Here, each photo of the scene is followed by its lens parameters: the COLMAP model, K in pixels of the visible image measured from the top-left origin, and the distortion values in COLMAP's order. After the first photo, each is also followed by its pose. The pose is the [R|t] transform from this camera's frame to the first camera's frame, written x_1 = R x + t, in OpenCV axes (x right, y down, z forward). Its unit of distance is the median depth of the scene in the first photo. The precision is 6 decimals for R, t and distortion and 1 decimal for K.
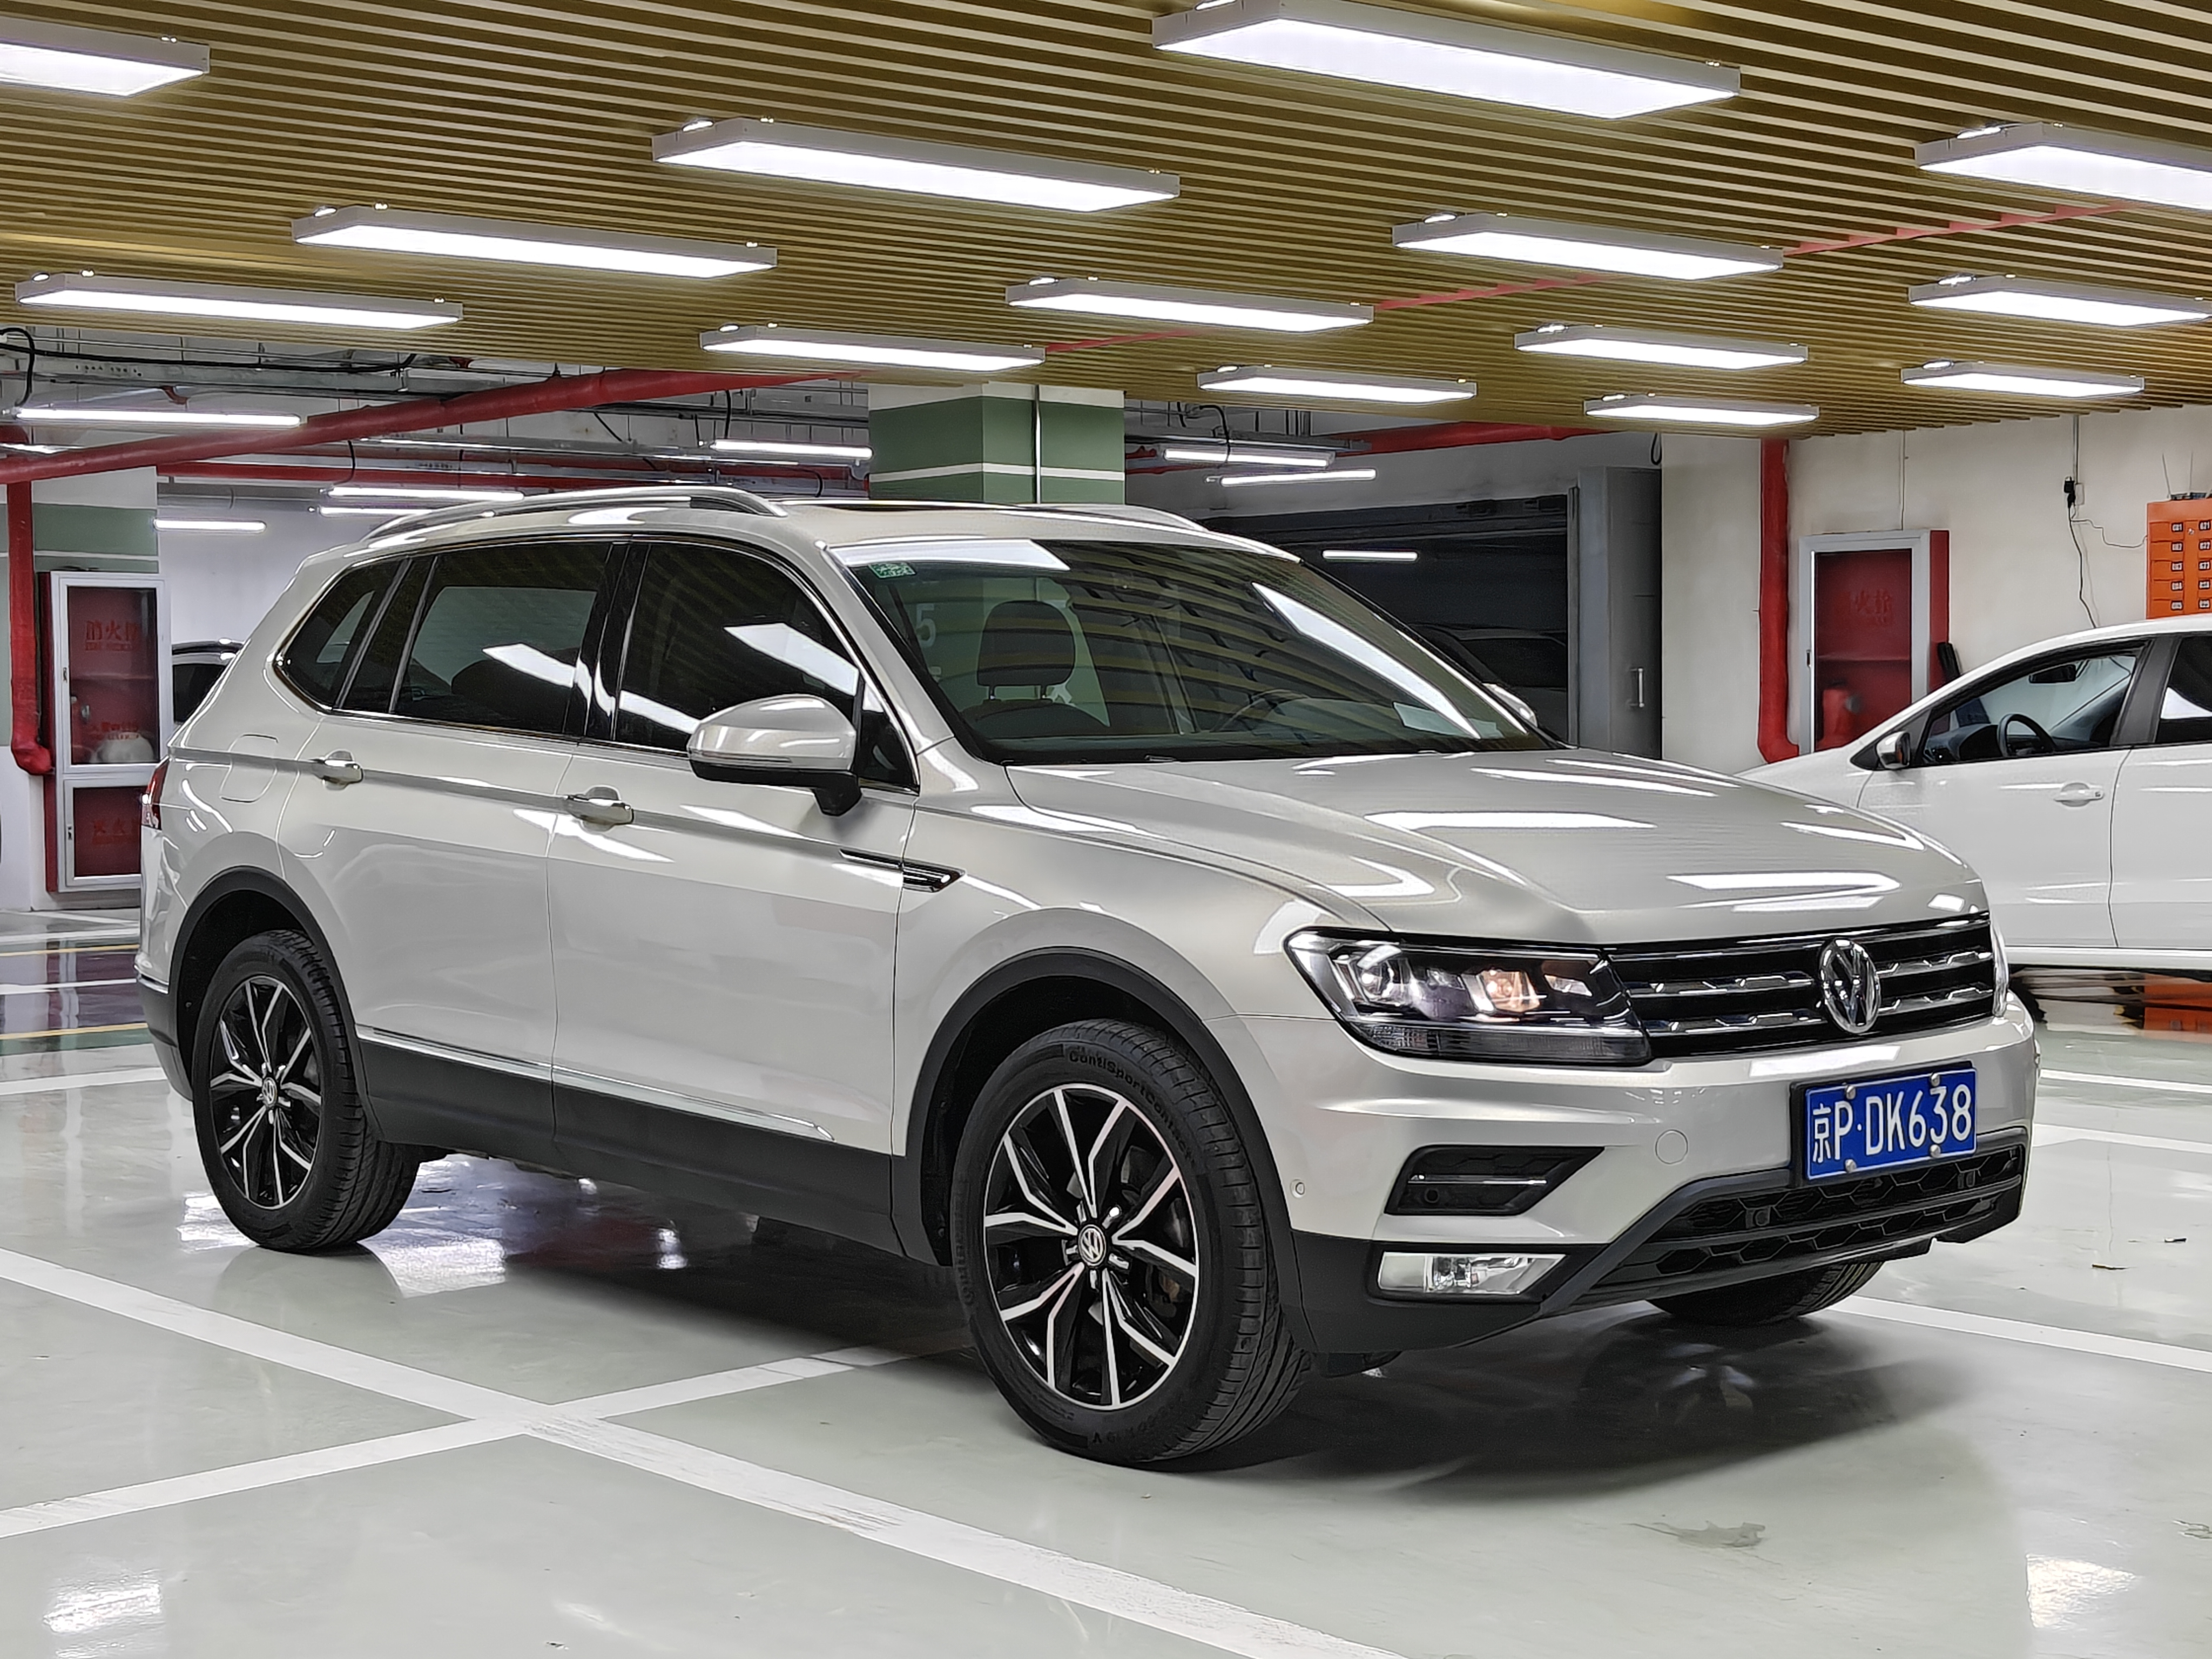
lens RADIAL K [[3338.1, 0, 1131.1], [0, 3338.1, 814.6], [0, 0, 1]] dist [0.128002, -0.190200]
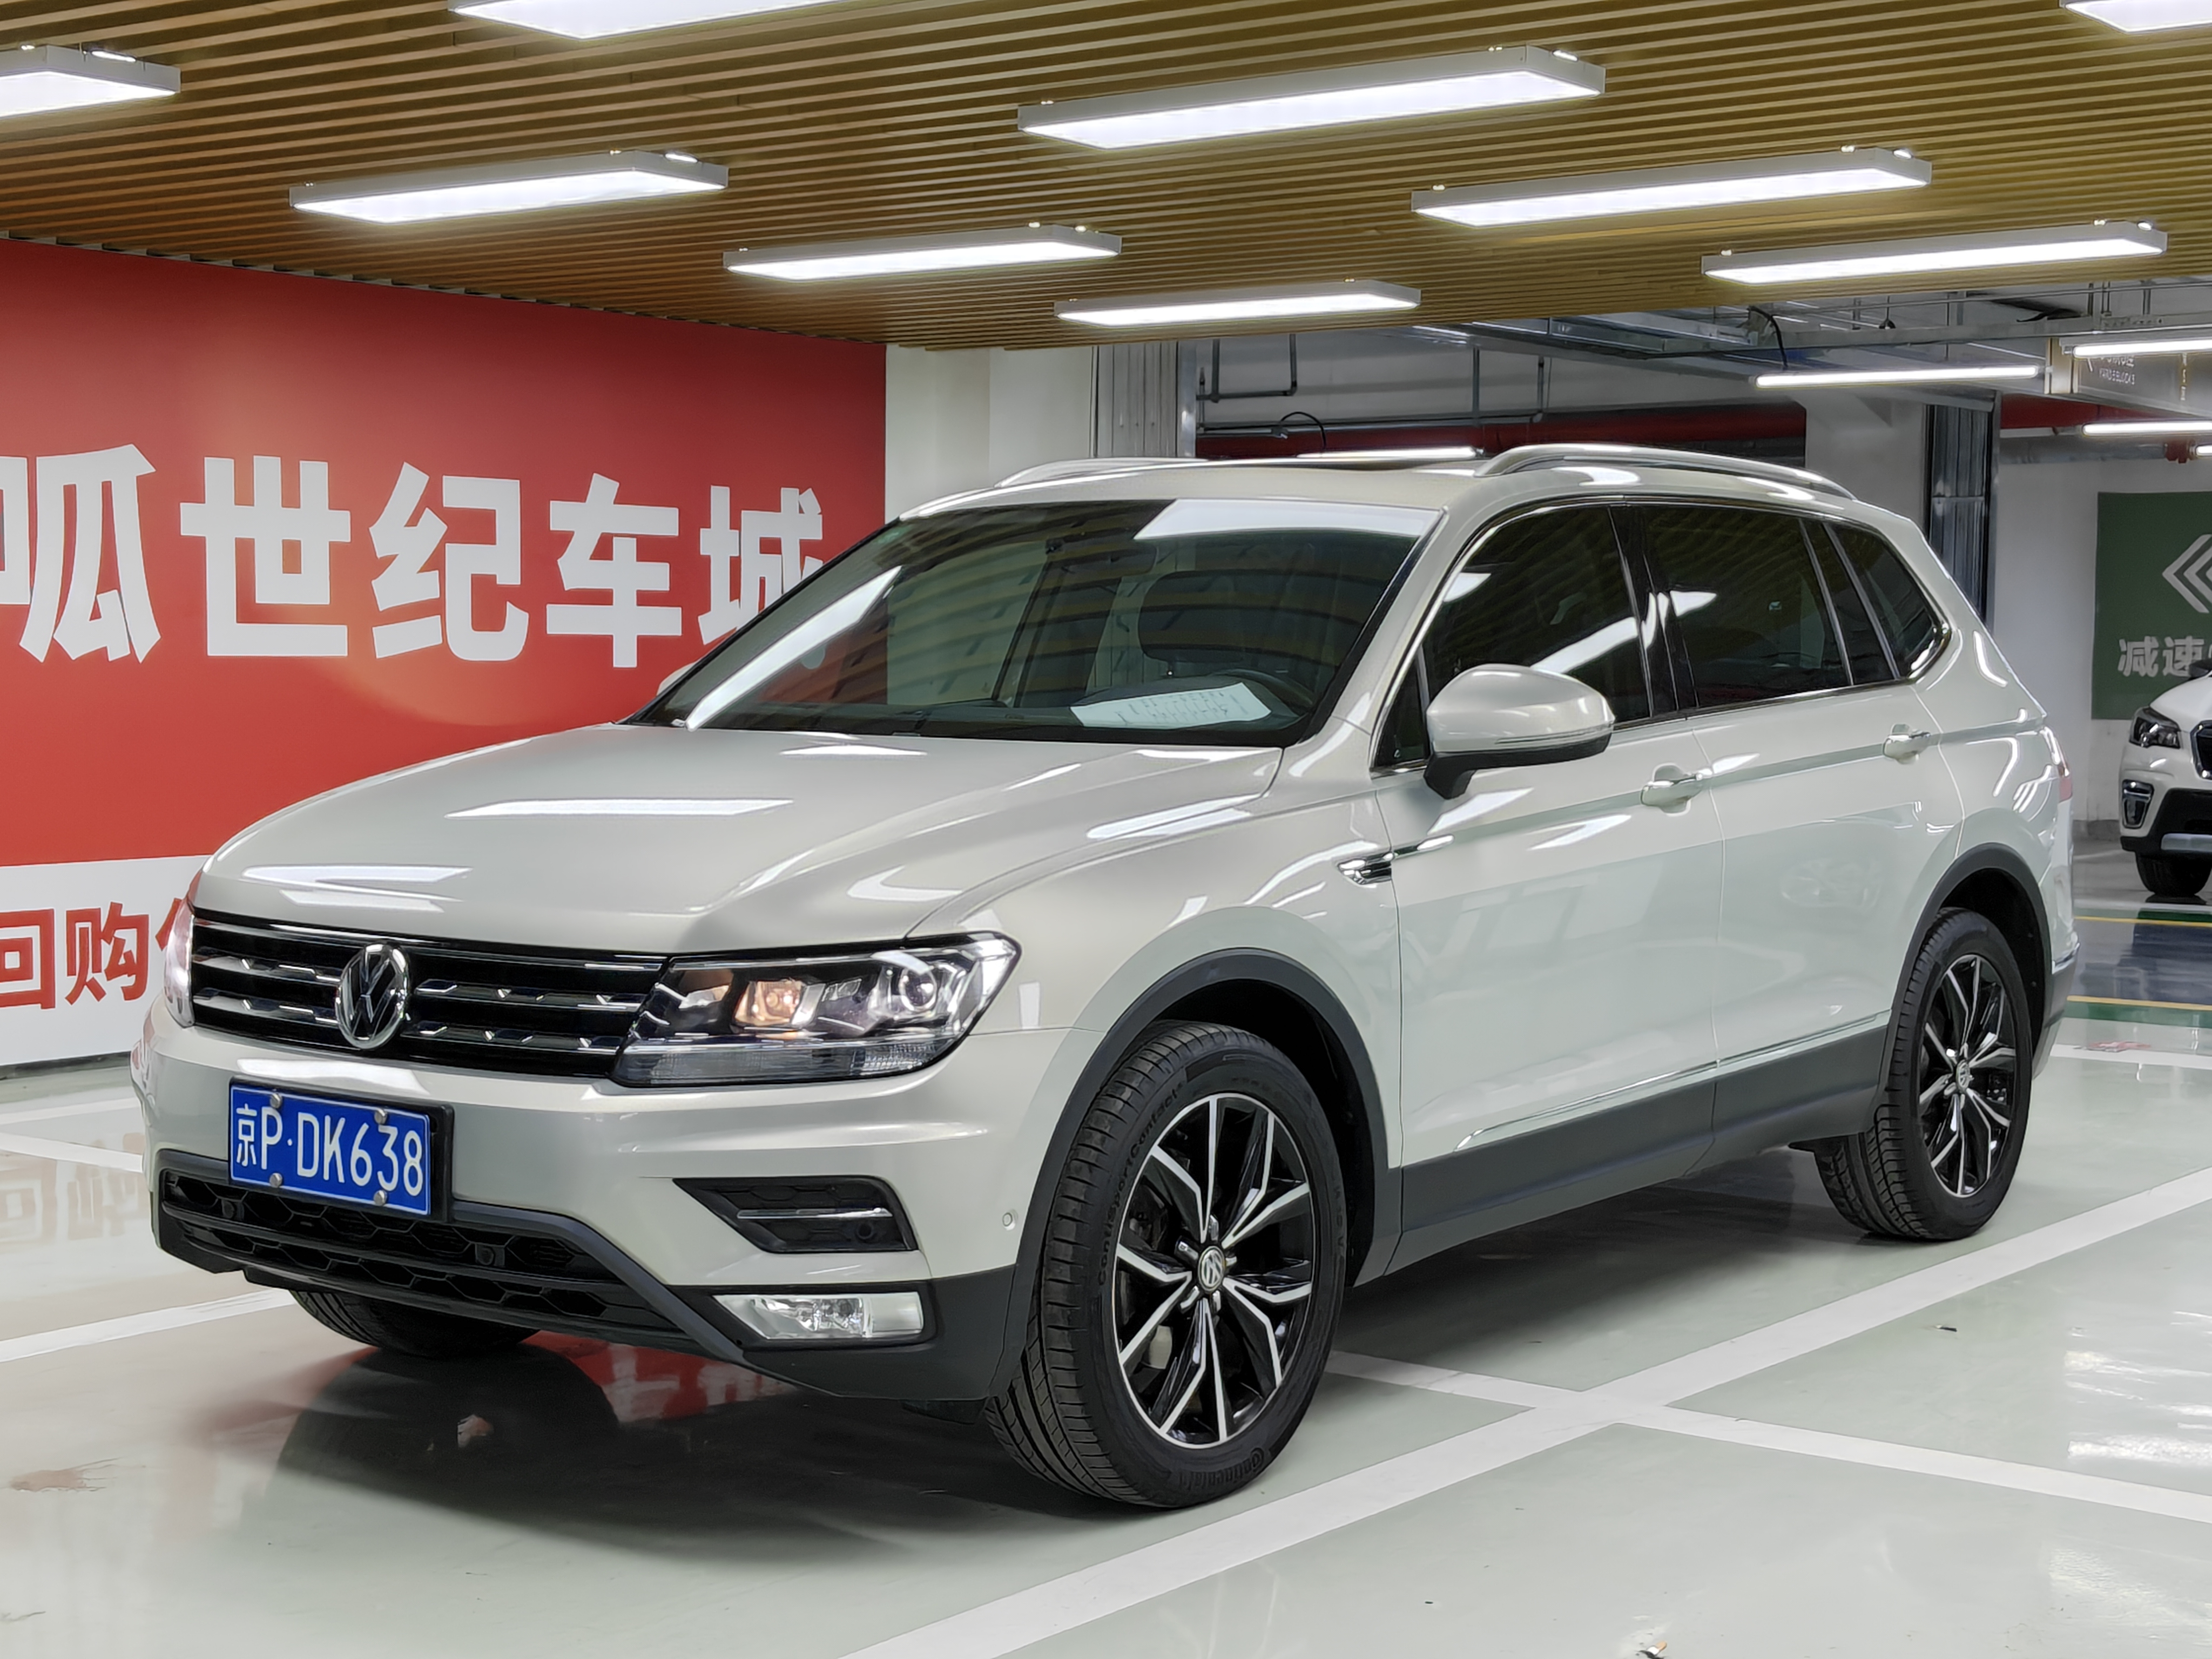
lens RADIAL K [[3116.9, 0, 1108.1], [0, 3116.9, 861.4], [0, 0, 1]] dist [0.200174, -0.039966]
pose [[0.167913, 0.072791, -0.983111, 1.077253], [-0.059693, 0.996191, 0.063564, -0.050401], [0.983993, 0.048011, 0.171619, 1.049433]]
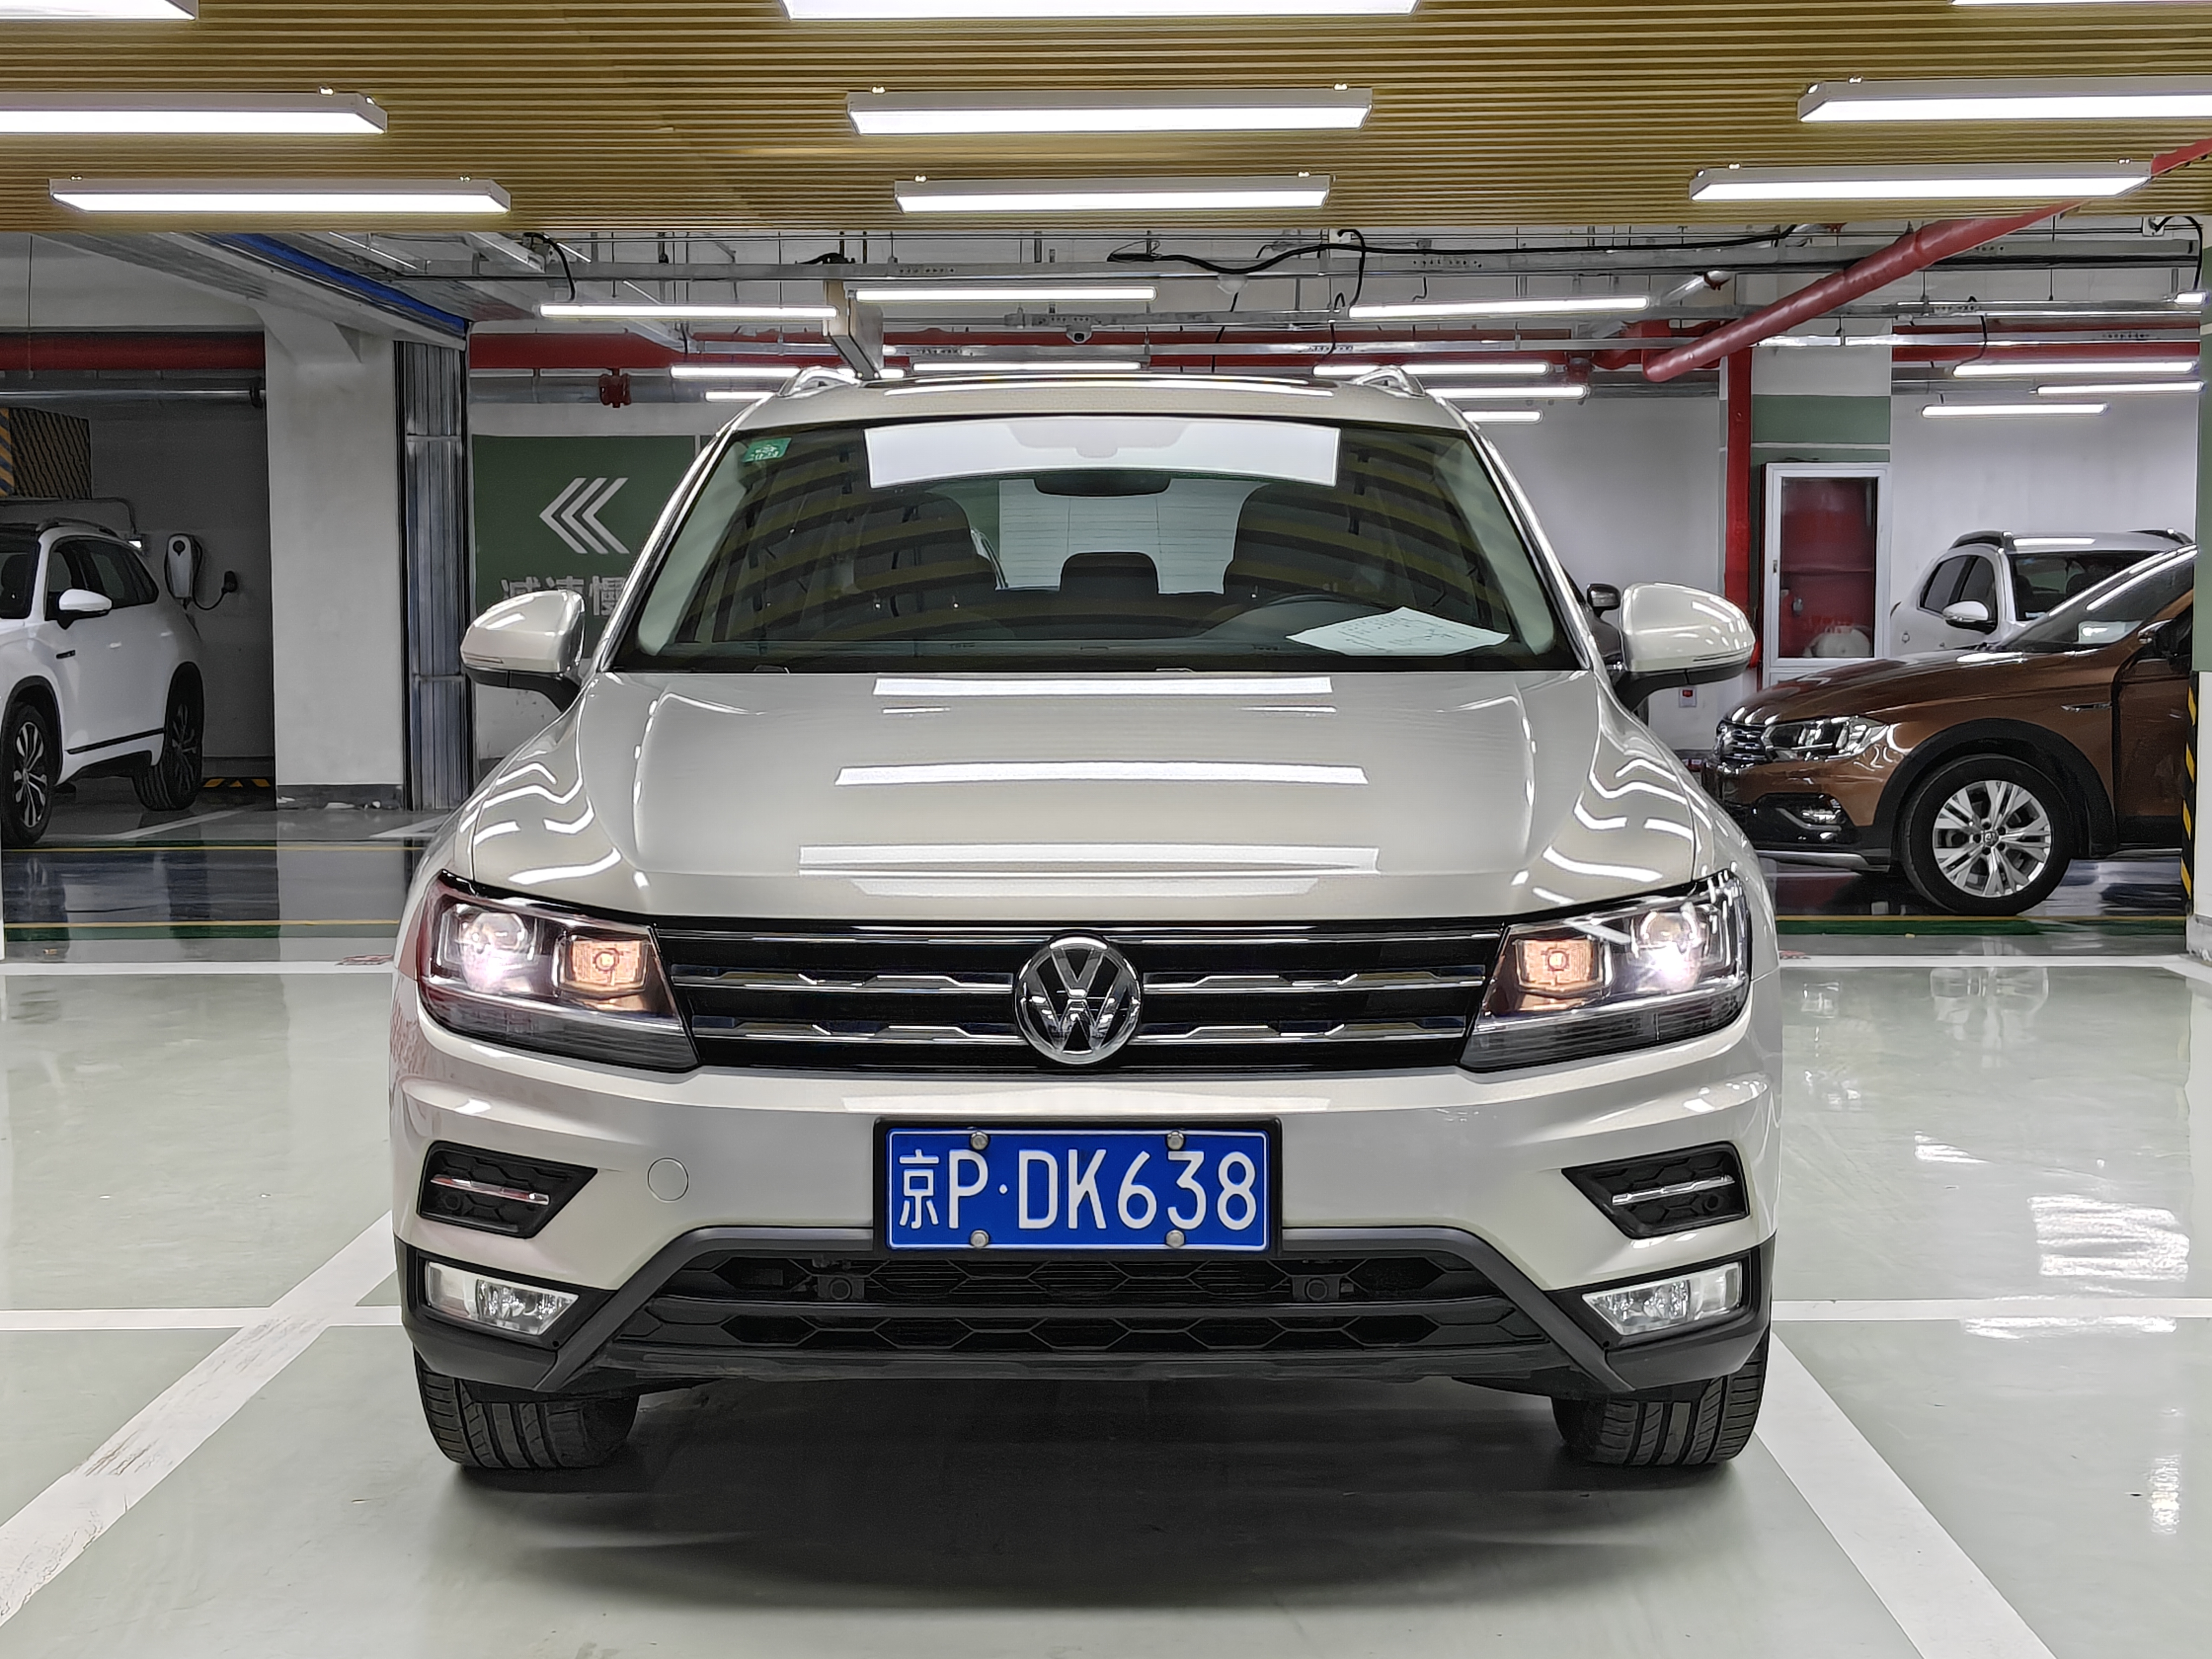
lens RADIAL K [[3338.1, 0, 1131.1], [0, 3338.1, 814.6], [0, 0, 1]] dist [0.128002, -0.190200]
pose [[0.725373, 0.054590, -0.686188, 0.725308], [-0.032332, 0.998452, 0.045253, -0.023151], [0.687597, -0.010639, 0.726015, 0.477266]]
